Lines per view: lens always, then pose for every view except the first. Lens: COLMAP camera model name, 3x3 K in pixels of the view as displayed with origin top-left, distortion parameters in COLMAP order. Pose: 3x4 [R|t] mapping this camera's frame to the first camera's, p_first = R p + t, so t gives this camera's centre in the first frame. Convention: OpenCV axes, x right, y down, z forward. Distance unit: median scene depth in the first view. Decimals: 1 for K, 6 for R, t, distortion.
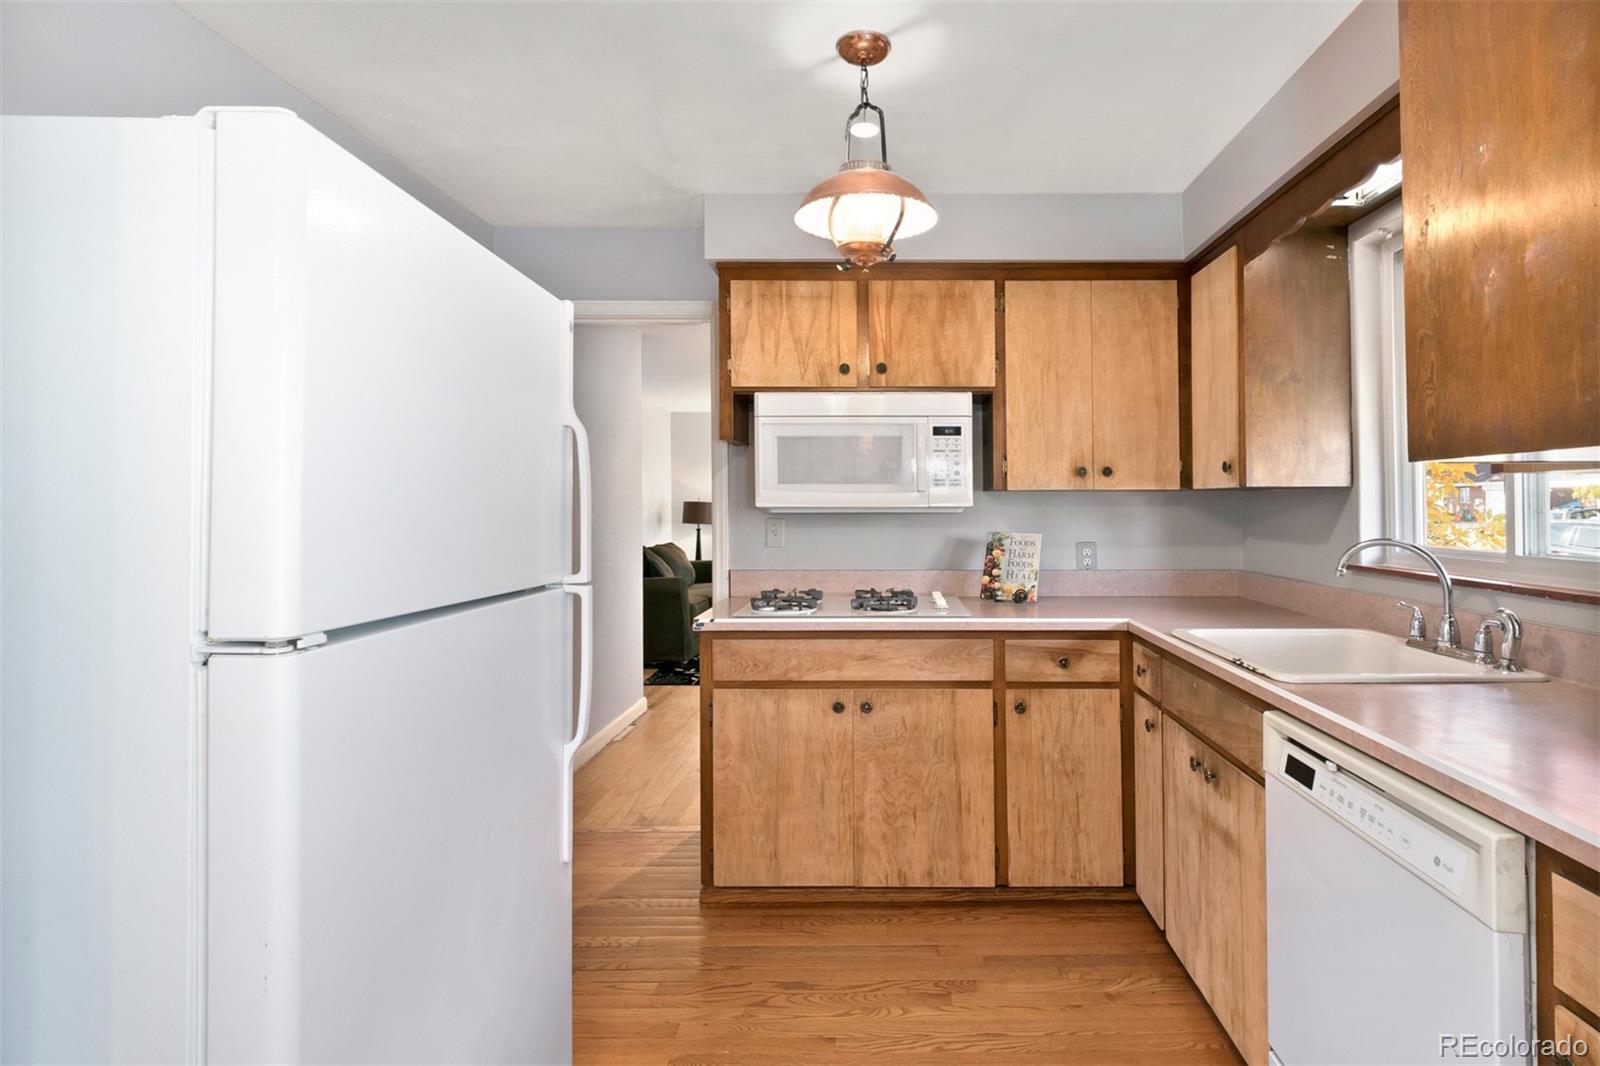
lens RADIAL K [[806.1, 0, 888.0], [0, 806.1, 511.3], [0, 0, 1]] dist [0.001643, -0.006245]
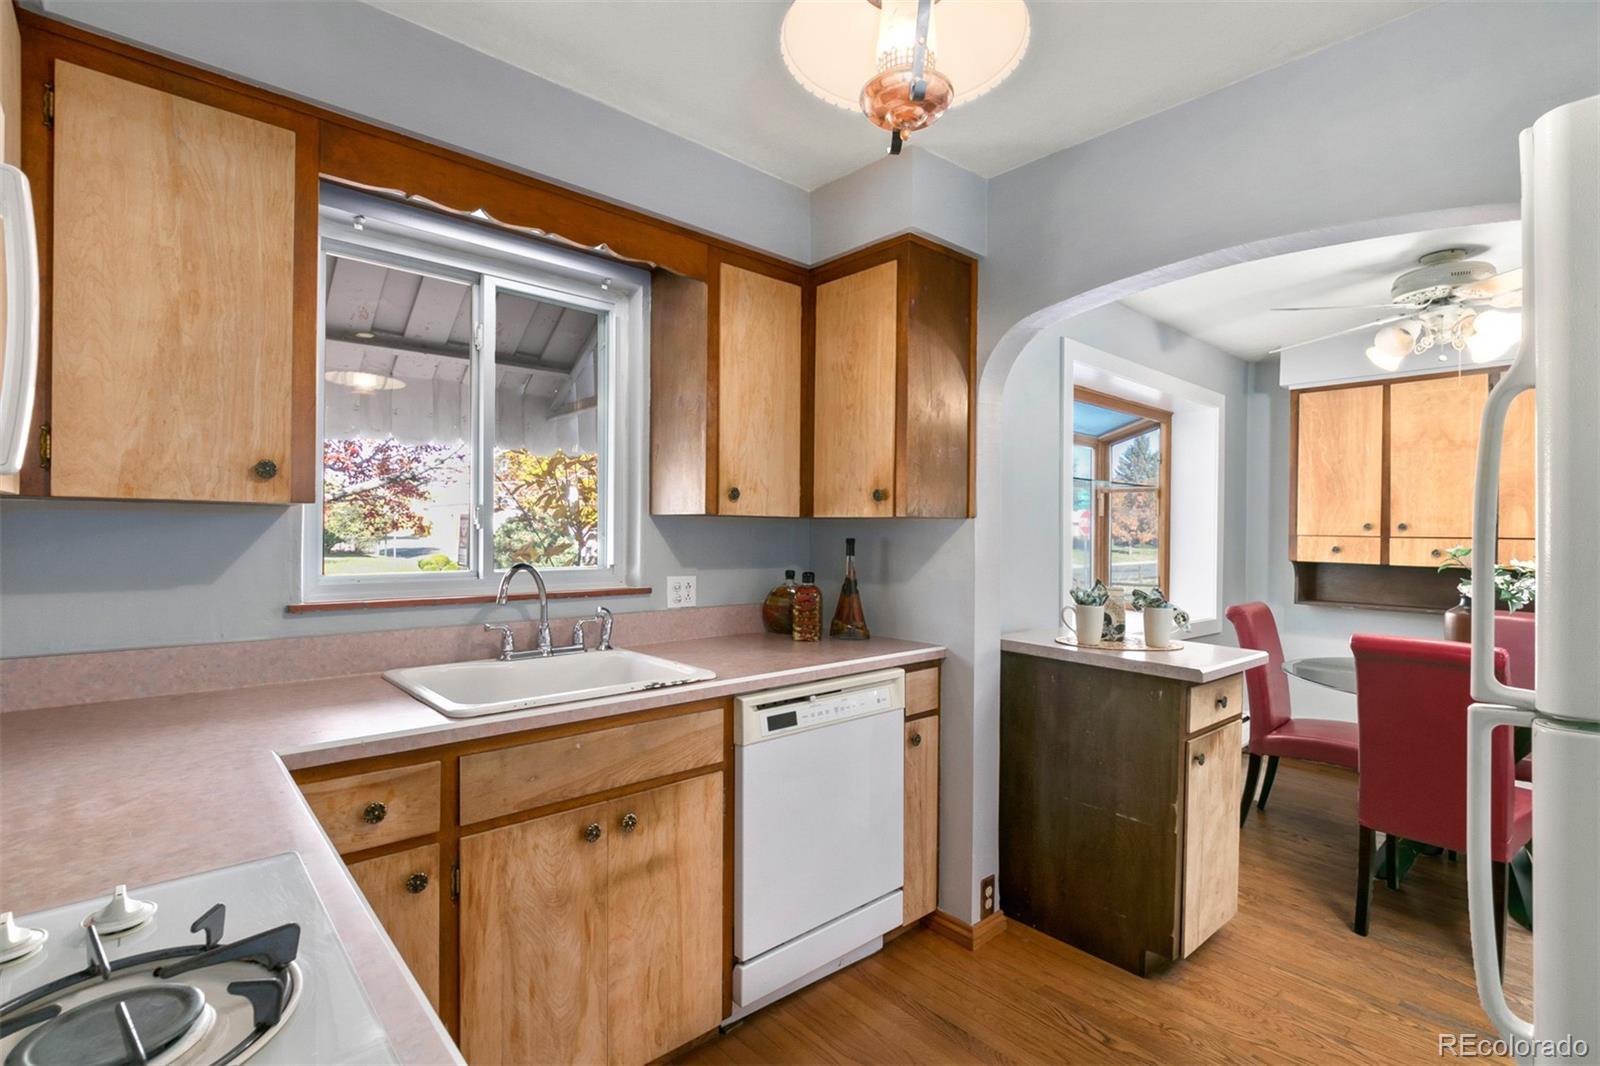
lens RADIAL K [[749.5, 0, 806.4], [0, 749.5, 525.1], [0, 0, 1]] dist [-0.000645, -0.005880]
pose [[-0.674624, -0.000779, 0.738161, -0.286229], [-0.004151, 0.999988, -0.002738, -0.012206], [-0.738150, -0.004911, -0.674618, 1.071245]]
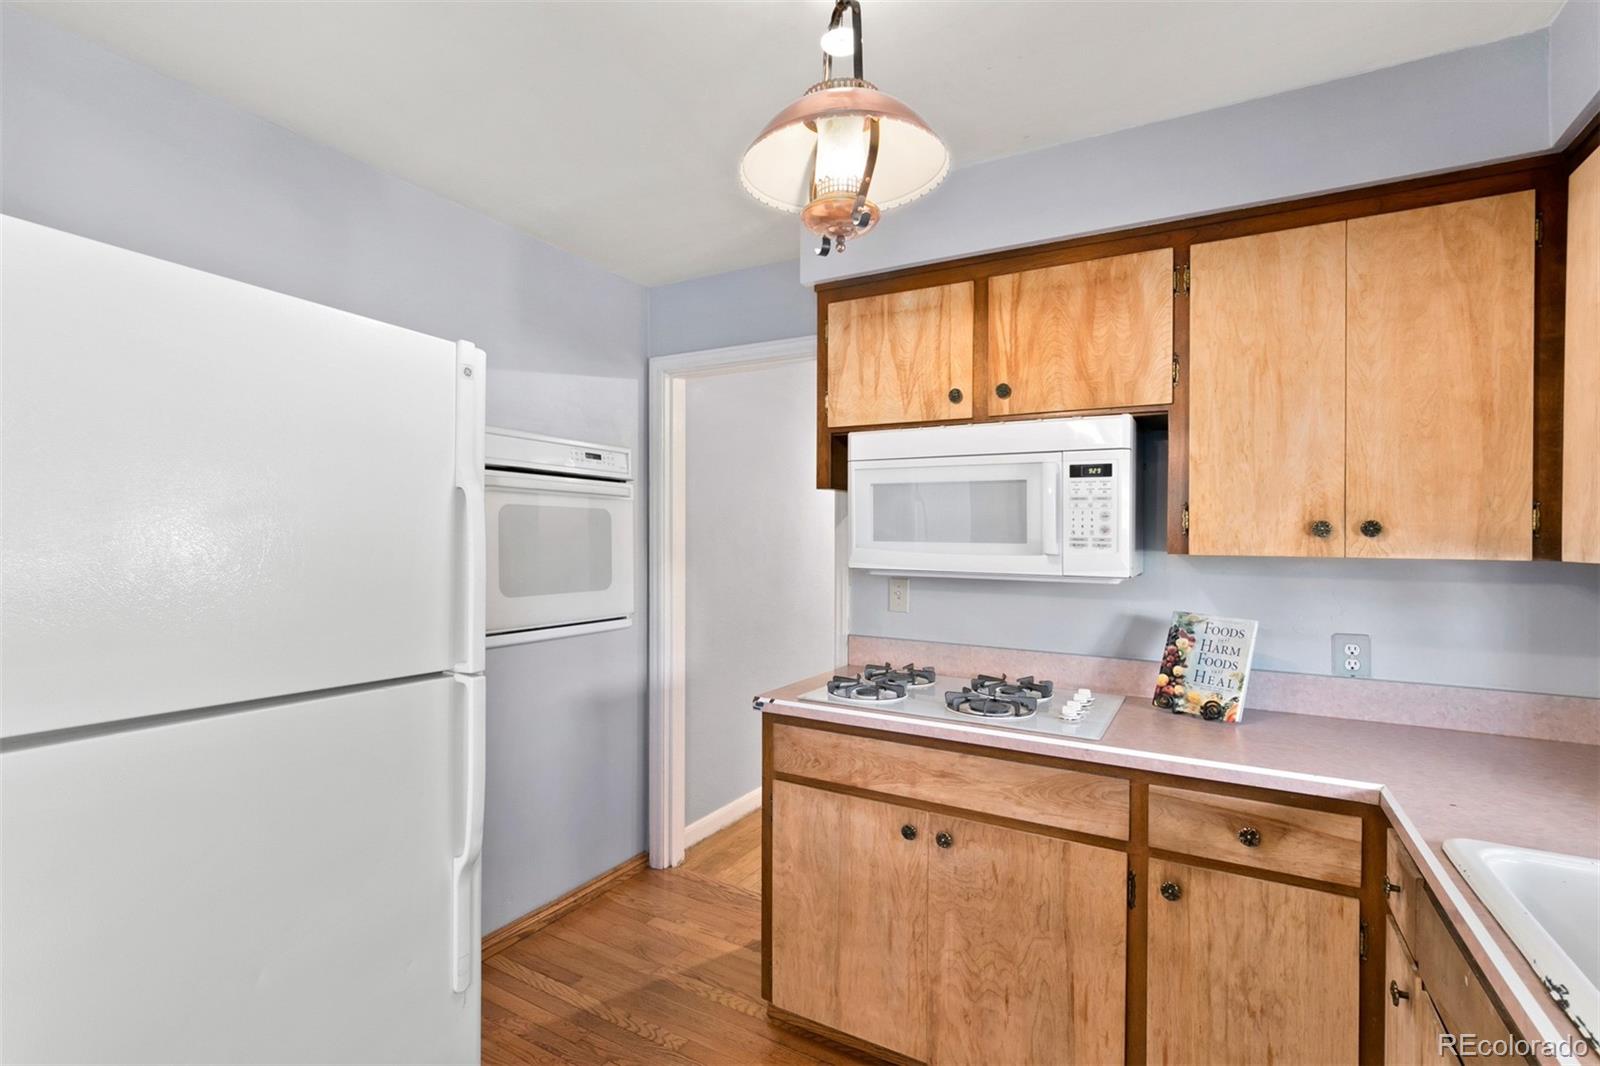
lens RADIAL K [[749.5, 0, 782.6], [0, 749.5, 554.3], [0, 0, 1]] dist [-0.000645, -0.005880]
pose [[0.861420, 0.022599, -0.507391, 0.193690], [-0.015741, 0.999718, 0.017804, -0.036147], [0.507650, -0.007350, 0.861532, 0.314371]]
